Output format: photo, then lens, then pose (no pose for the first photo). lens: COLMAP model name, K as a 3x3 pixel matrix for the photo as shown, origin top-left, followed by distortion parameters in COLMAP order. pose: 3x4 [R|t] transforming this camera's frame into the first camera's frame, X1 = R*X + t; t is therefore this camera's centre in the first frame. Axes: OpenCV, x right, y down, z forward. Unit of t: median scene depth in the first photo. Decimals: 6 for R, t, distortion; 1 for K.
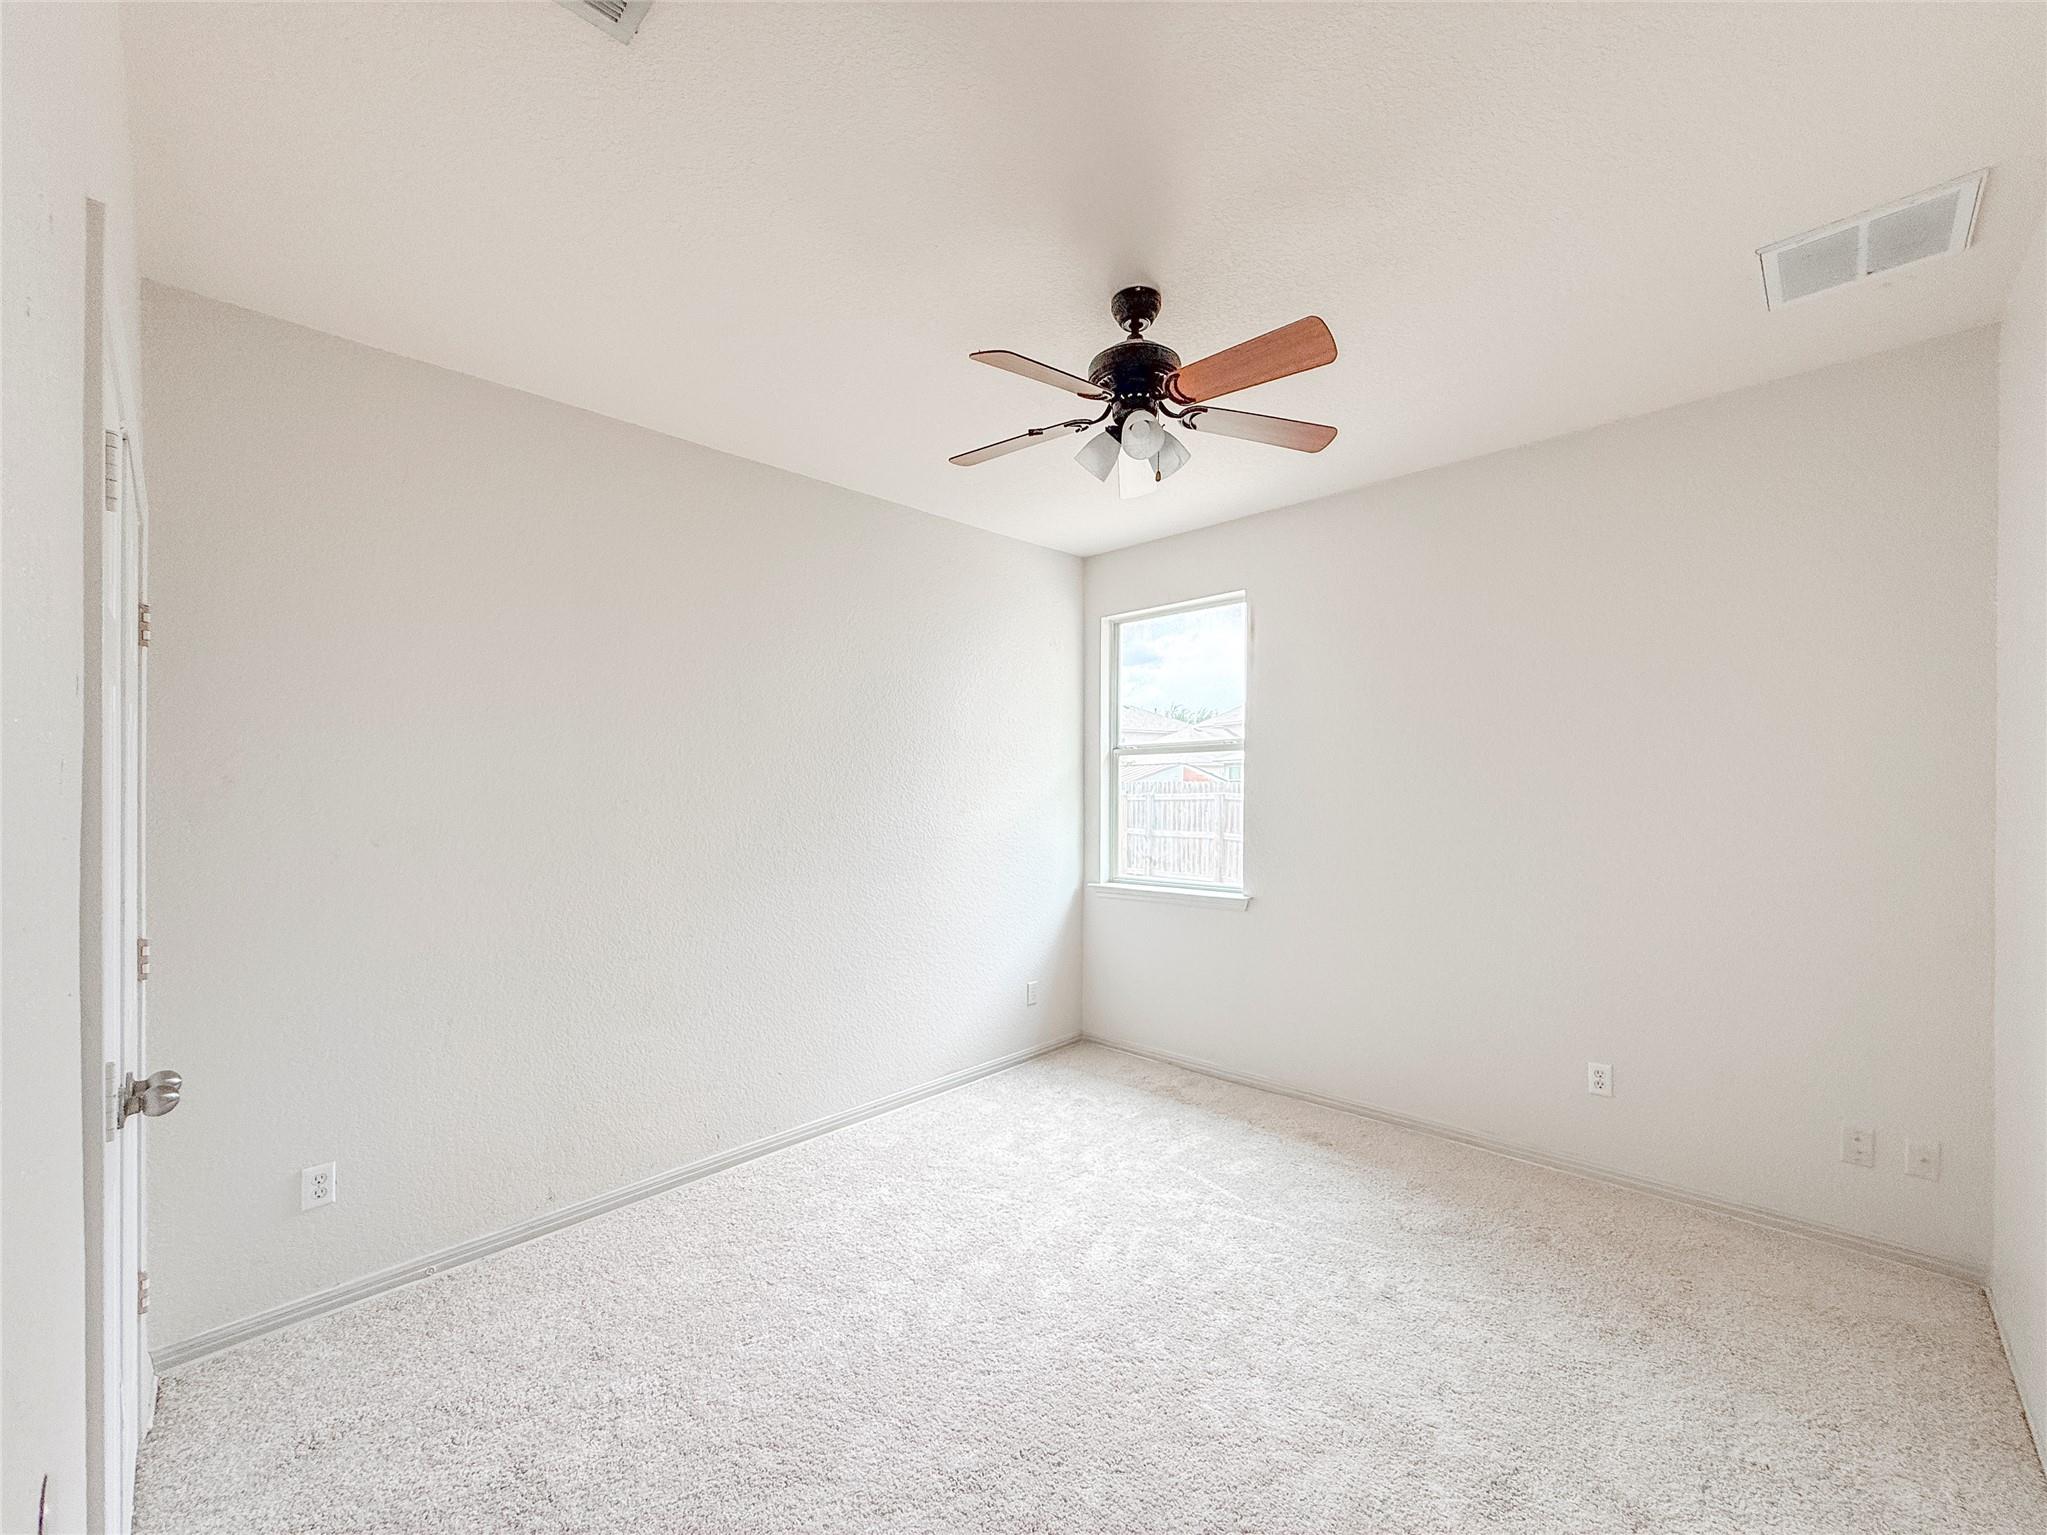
lens RADIAL K [[817.7, 0, 1018.1], [0, 817.7, 767.5], [0, 0, 1]] dist [-0.000770, 0.000074]
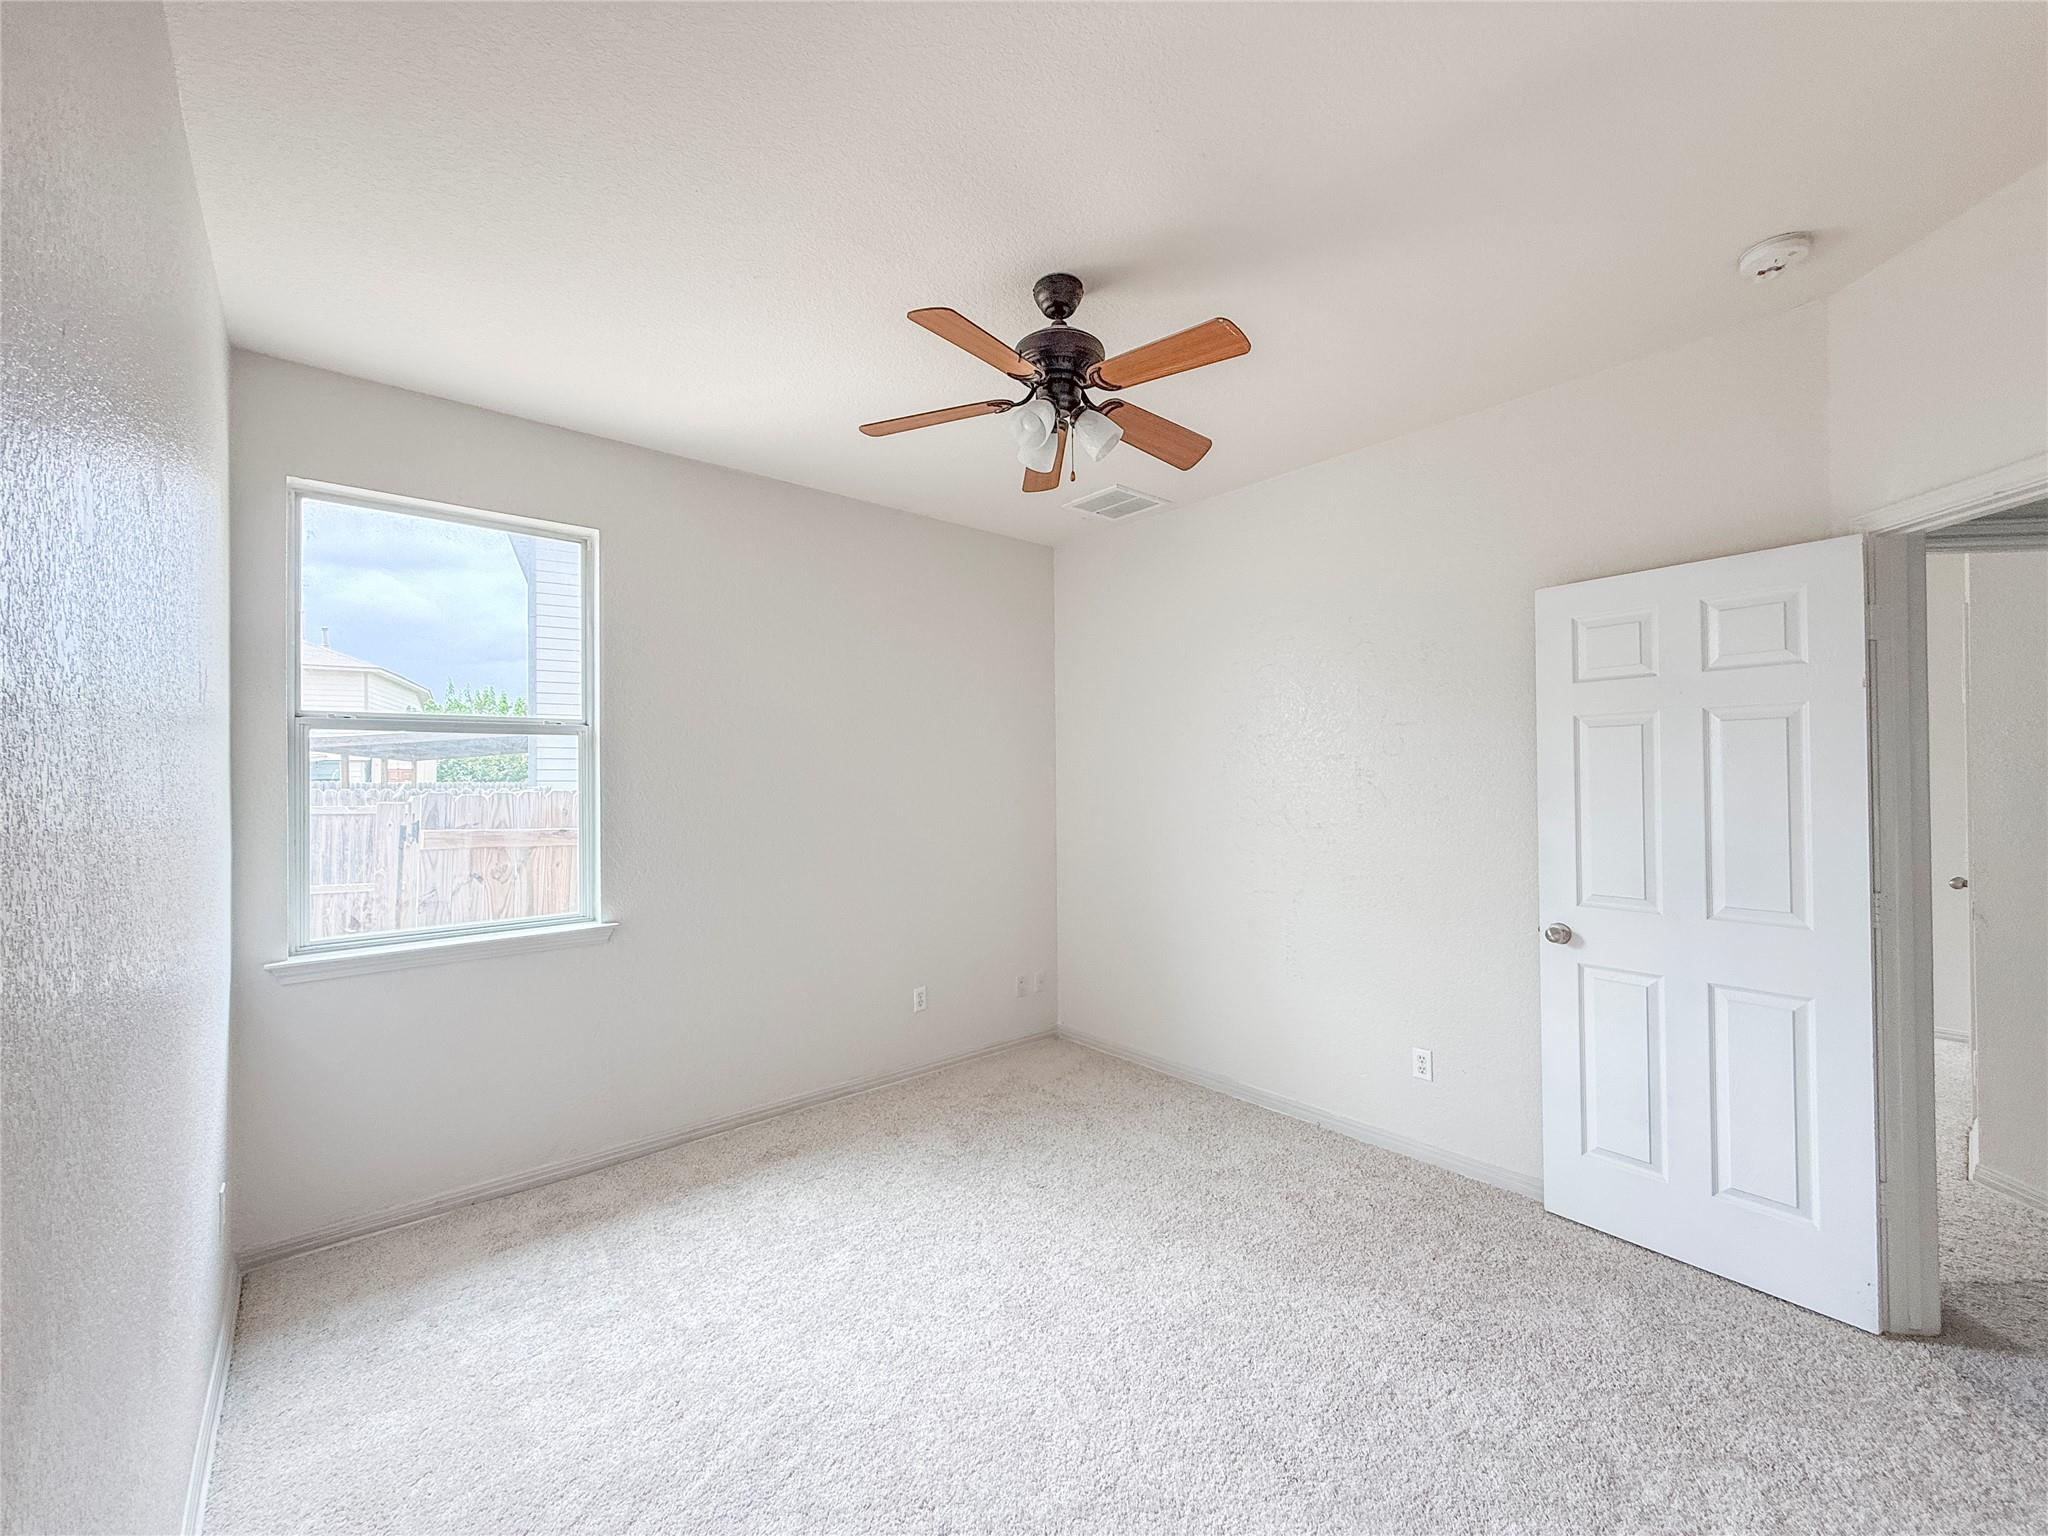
lens RADIAL K [[824.7, 0, 1019.4], [0, 824.7, 768.8], [0, 0, 1]] dist [0.000306, 0.000108]
pose [[0.081960, 0.019808, 0.996439, -0.527634], [-0.020045, 0.999633, -0.018223, 0.018275], [-0.996434, -0.018480, 0.082327, 0.604418]]
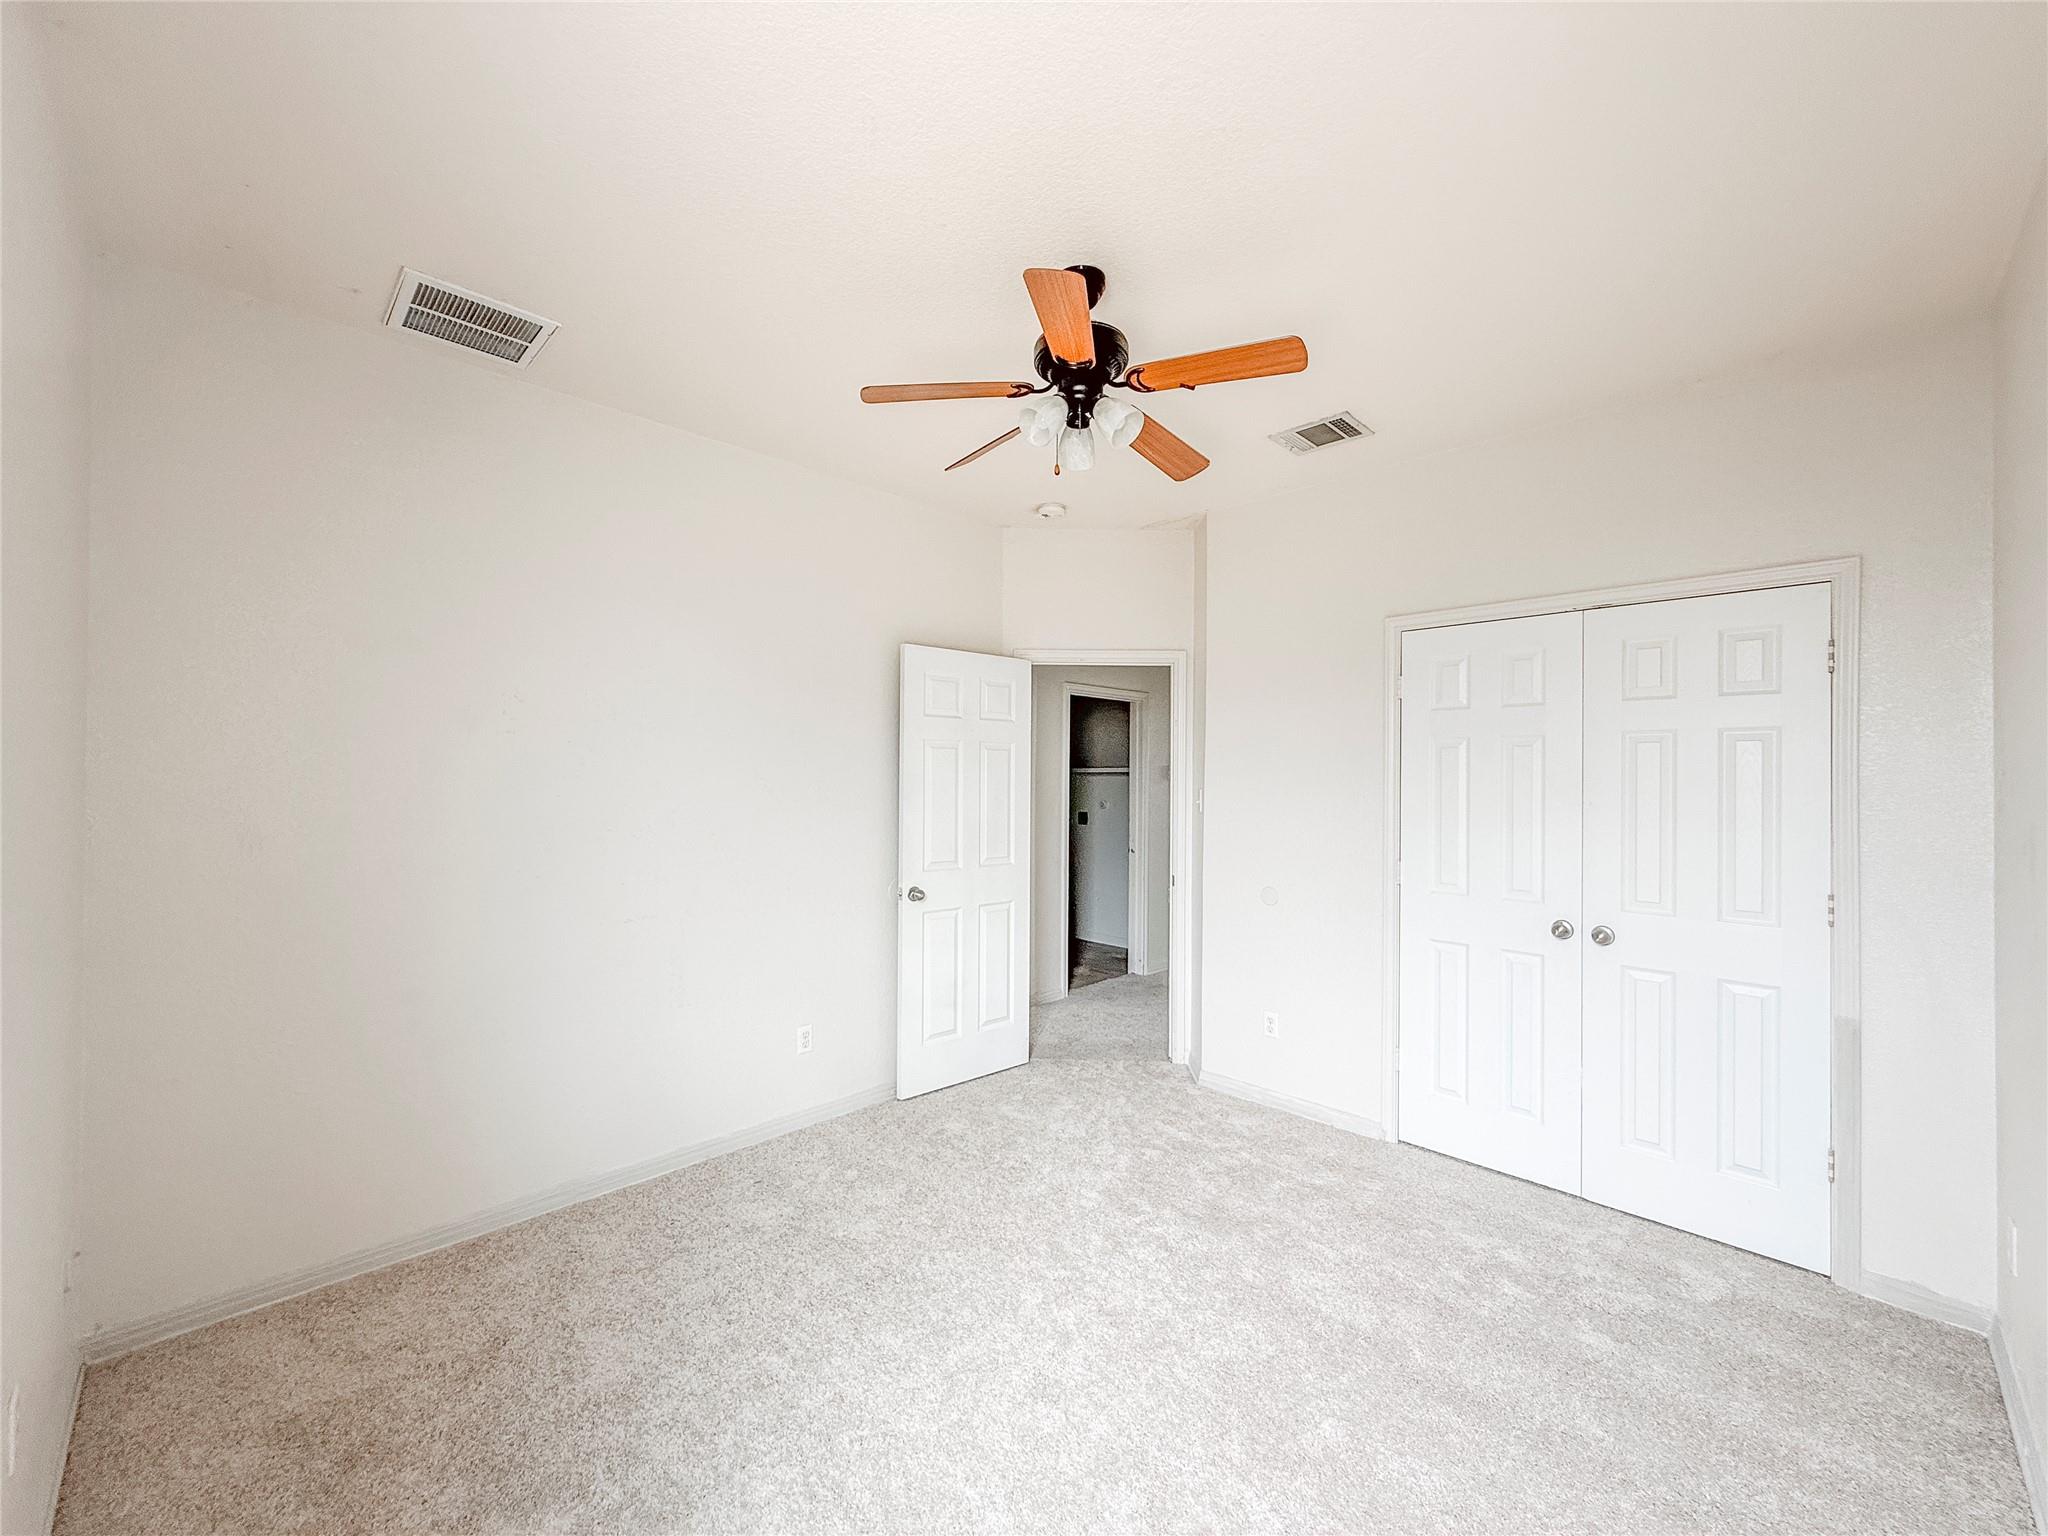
lens RADIAL K [[824.7, 0, 1019.4], [0, 824.7, 768.8], [0, 0, 1]] dist [0.000306, 0.000108]
pose [[-0.999992, 0.002417, 0.003212, 0.109374], [0.002291, 0.999254, -0.038555, 0.026166], [-0.003303, -0.038548, -0.999251, 1.208787]]
